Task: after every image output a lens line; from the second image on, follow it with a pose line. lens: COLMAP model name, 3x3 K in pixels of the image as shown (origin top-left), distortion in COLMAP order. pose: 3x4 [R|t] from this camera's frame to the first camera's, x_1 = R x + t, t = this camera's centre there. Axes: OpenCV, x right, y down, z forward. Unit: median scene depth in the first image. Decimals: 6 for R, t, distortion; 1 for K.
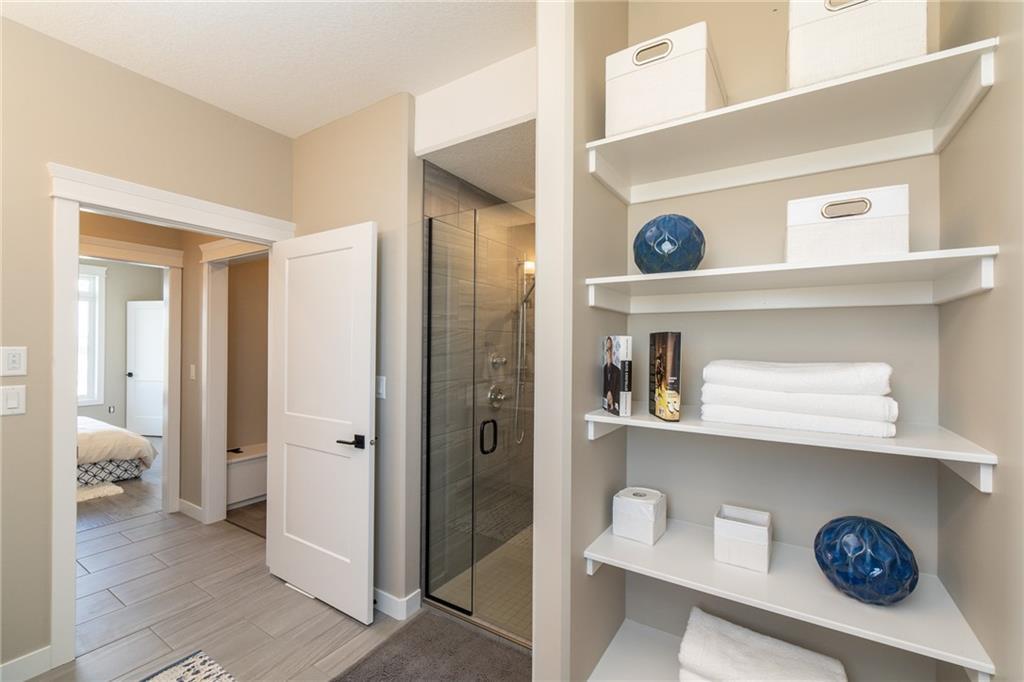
lens RADIAL K [[440.4, 0, 512.0], [0, 440.4, 341.0], [0, 0, 1]] dist [0.001730, -0.000085]
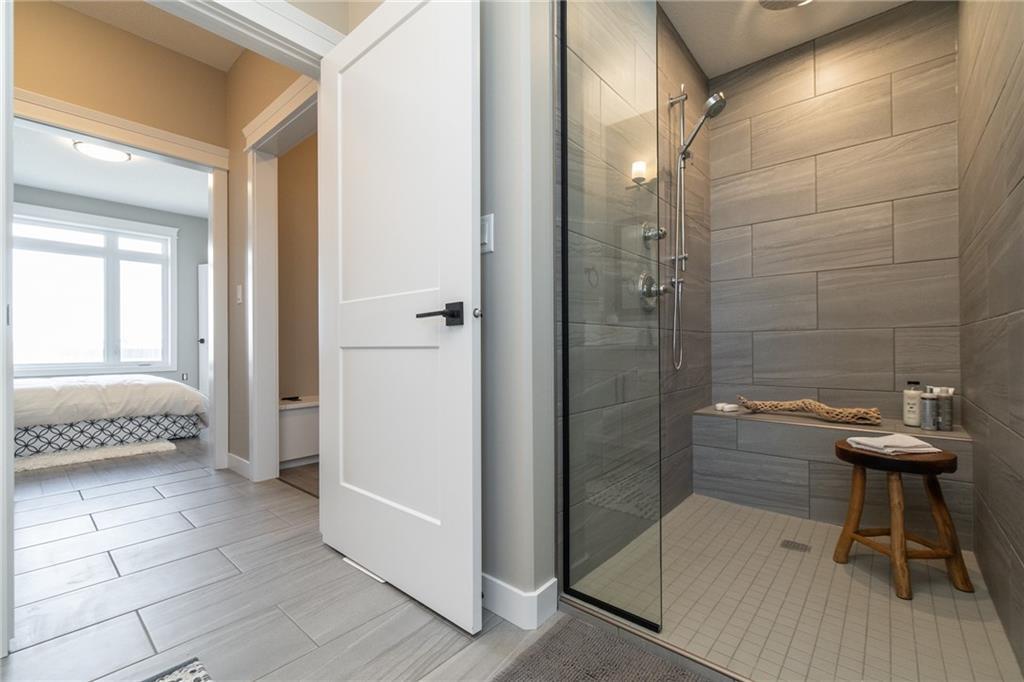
lens RADIAL K [[440.4, 0, 512.0], [0, 440.4, 341.0], [0, 0, 1]] dist [0.001730, -0.000085]
pose [[0.989838, -0.014380, -0.141469, -0.164224], [0.014100, 0.999896, -0.002976, 0.228970], [0.141497, 0.000951, 0.989938, 0.379018]]
